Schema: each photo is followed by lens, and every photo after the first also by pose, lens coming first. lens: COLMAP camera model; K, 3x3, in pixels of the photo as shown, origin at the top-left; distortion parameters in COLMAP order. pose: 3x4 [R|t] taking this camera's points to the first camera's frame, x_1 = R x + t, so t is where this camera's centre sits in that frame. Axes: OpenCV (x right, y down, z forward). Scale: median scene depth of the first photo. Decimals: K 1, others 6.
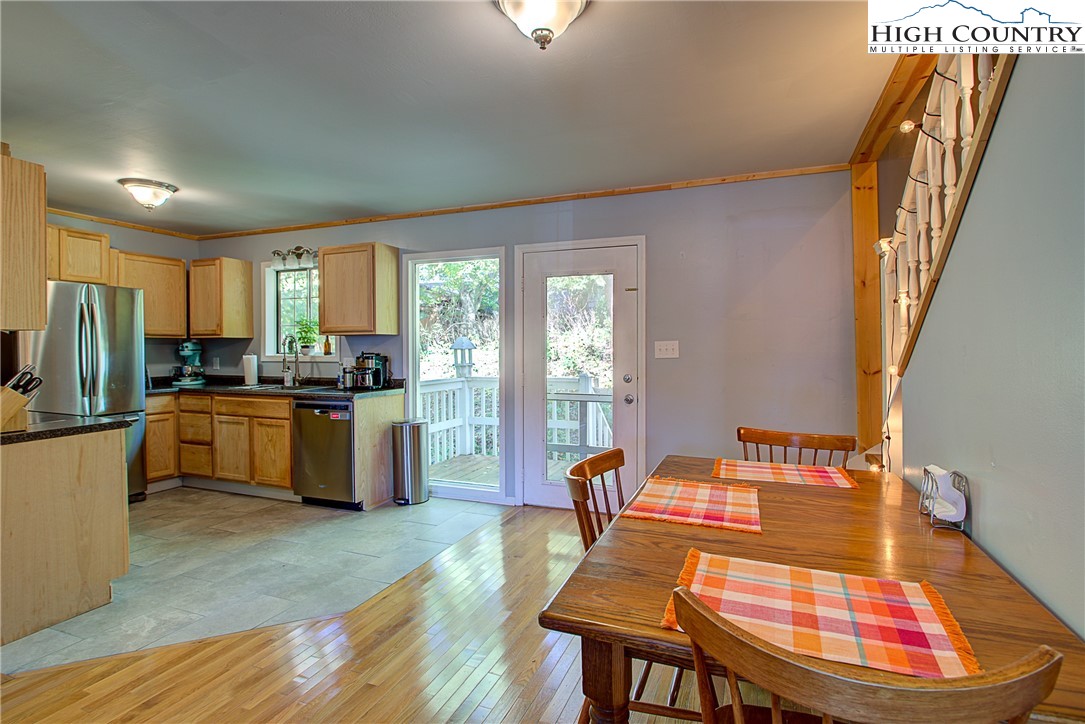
lens RADIAL K [[526.0, 0, 543.3], [0, 526.0, 356.1], [0, 0, 1]] dist [-0.001430, -0.000075]
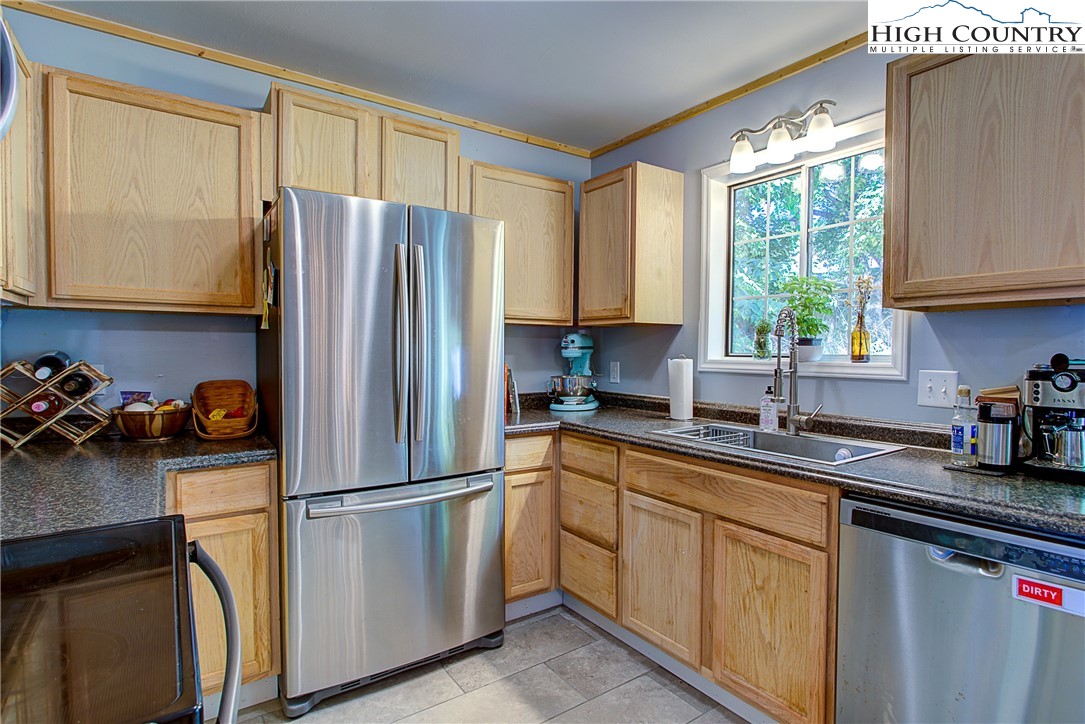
lens RADIAL K [[607.3, 0, 542.6], [0, 607.3, 363.9], [0, 0, 1]] dist [0.003122, 0.000478]
pose [[0.806763, 0.022758, -0.590437, -0.340225], [-0.017768, 0.999740, 0.014256, -0.003019], [0.590609, -0.001010, 0.806958, 0.485437]]
